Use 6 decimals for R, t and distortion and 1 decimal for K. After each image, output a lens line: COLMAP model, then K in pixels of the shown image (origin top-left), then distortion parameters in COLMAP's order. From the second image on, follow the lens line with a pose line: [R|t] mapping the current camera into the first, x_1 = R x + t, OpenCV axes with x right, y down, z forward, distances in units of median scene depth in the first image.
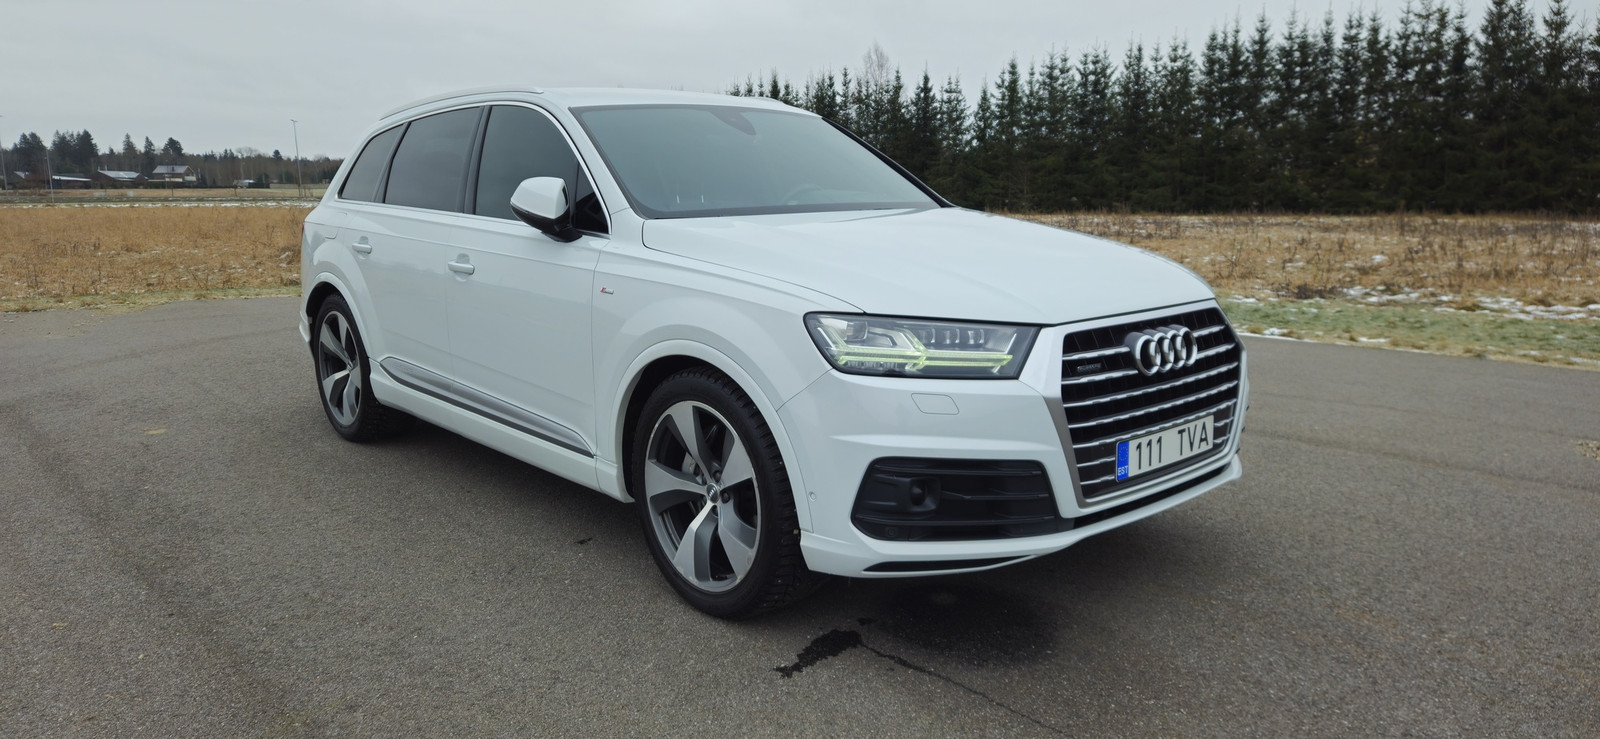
lens RADIAL K [[1156.0, 0, 800.0], [0, 1156.0, 369.5], [0, 0, 1]] dist [0.034875, -0.001114]
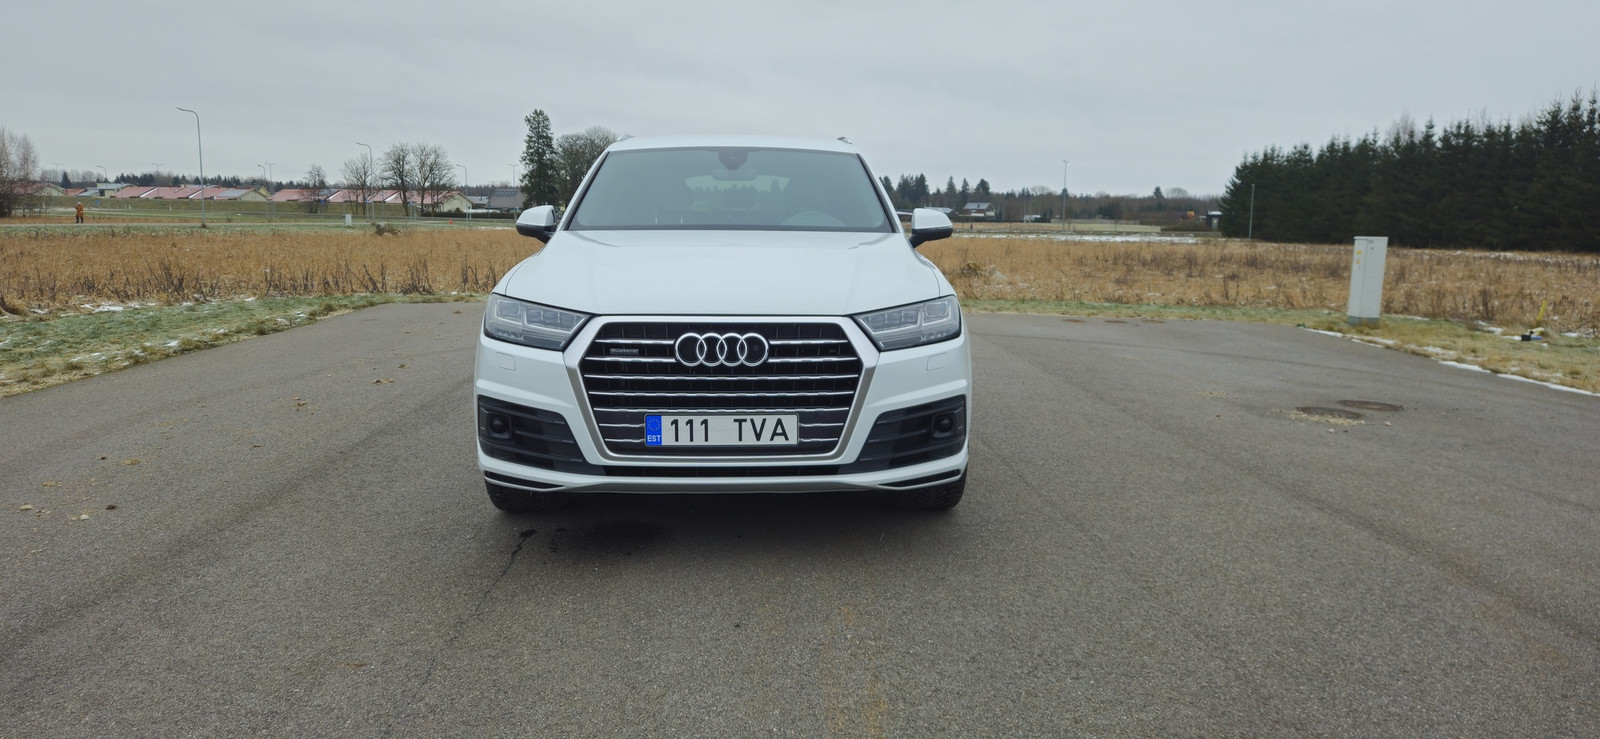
lens RADIAL K [[1163.9, 0, 808.3], [0, 1163.9, 411.2], [0, 0, 1]] dist [0.055865, 0.001514]
pose [[0.738383, 0.124438, -0.662801, 0.142952], [-0.123387, 0.991166, 0.048630, -0.002702], [0.662998, 0.045873, 0.747215, 0.020104]]
